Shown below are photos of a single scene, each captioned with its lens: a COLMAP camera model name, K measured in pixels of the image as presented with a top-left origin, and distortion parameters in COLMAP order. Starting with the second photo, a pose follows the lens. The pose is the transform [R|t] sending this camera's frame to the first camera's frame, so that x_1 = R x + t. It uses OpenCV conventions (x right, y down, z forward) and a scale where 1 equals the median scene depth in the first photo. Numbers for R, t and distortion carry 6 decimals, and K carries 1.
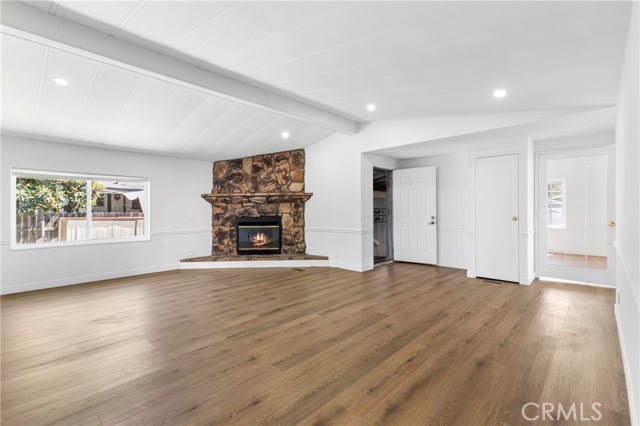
lens RADIAL K [[291.9, 0, 318.2], [0, 291.9, 210.6], [0, 0, 1]] dist [0.016175, -0.001255]
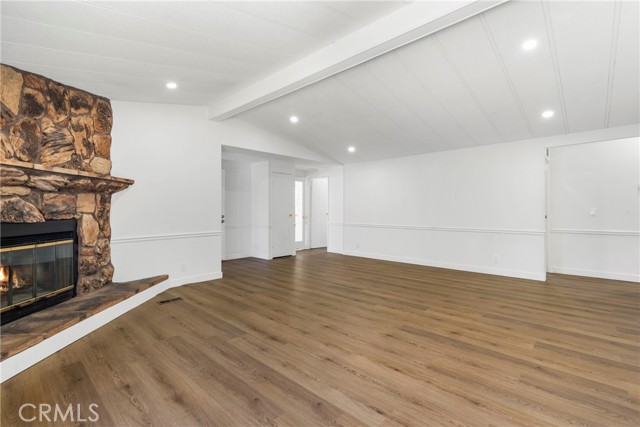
lens RADIAL K [[291.9, 0, 320.0], [0, 291.9, 212.0], [0, 0, 1]] dist [0.016175, -0.001255]
pose [[-0.013549, 0.000048, 0.999908, -0.659108], [0.001421, 0.999999, -0.000029, 0.007607], [-0.999907, 0.001420, -0.013549, 0.623629]]
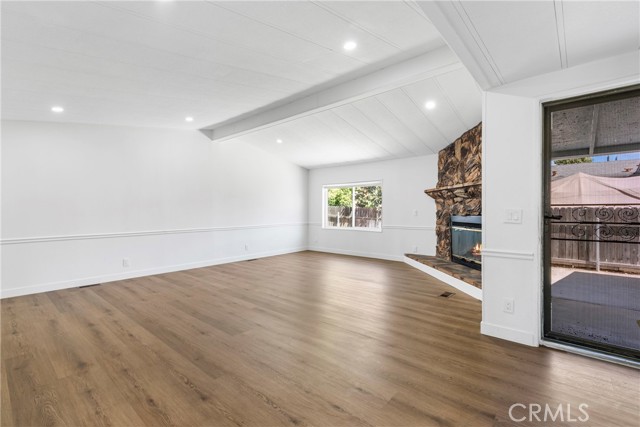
lens RADIAL K [[291.9, 0, 317.7], [0, 291.9, 212.5], [0, 0, 1]] dist [0.016175, -0.001255]
pose [[0.038777, 0.023809, -0.998964, 0.551577], [0.005534, 0.999696, 0.024041, -0.007558], [0.999233, -0.006460, 0.038634, 0.616693]]
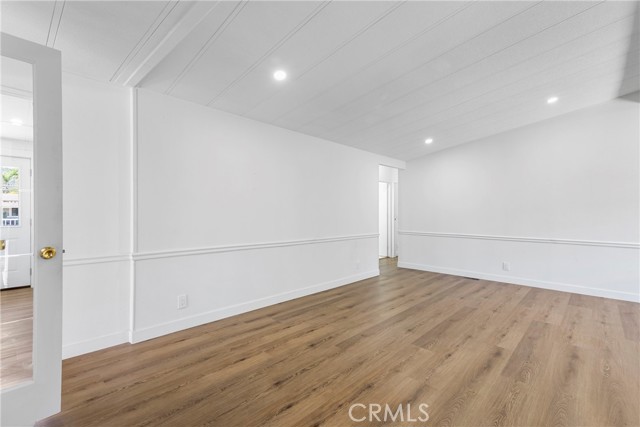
lens RADIAL K [[291.9, 0, 319.6], [0, 291.9, 213.4], [0, 0, 1]] dist [0.016175, -0.001255]
pose [[-0.999969, 0.004224, -0.006627, 0.255391], [0.004233, 0.999990, -0.001395, -0.001764], [0.006621, -0.001423, -0.999977, 0.921546]]
